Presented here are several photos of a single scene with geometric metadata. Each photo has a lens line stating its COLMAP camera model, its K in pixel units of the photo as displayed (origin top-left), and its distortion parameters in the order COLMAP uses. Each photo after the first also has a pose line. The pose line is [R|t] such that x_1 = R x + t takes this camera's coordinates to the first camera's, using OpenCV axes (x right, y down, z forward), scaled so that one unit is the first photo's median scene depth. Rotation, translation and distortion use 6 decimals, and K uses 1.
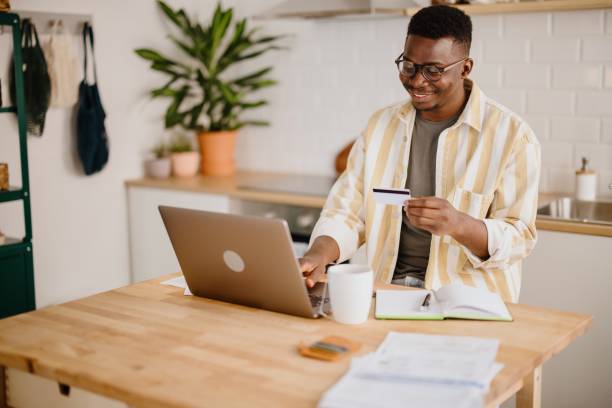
lens RADIAL K [[895.5, 0, 306.0], [0, 895.5, 204.0], [0, 0, 1]] dist [0.017691, 0.043333]
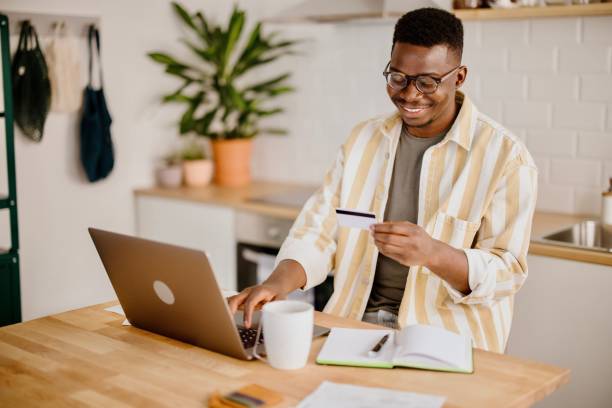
lens RADIAL K [[895.5, 0, 306.0], [0, 895.5, 204.0], [0, 0, 1]] dist [0.017691, 0.043333]
pose [[0.996285, 0.024917, -0.082432, 0.106350], [-0.025173, 0.999681, -0.002072, -0.021243], [0.082354, 0.004139, 0.996595, 0.092608]]
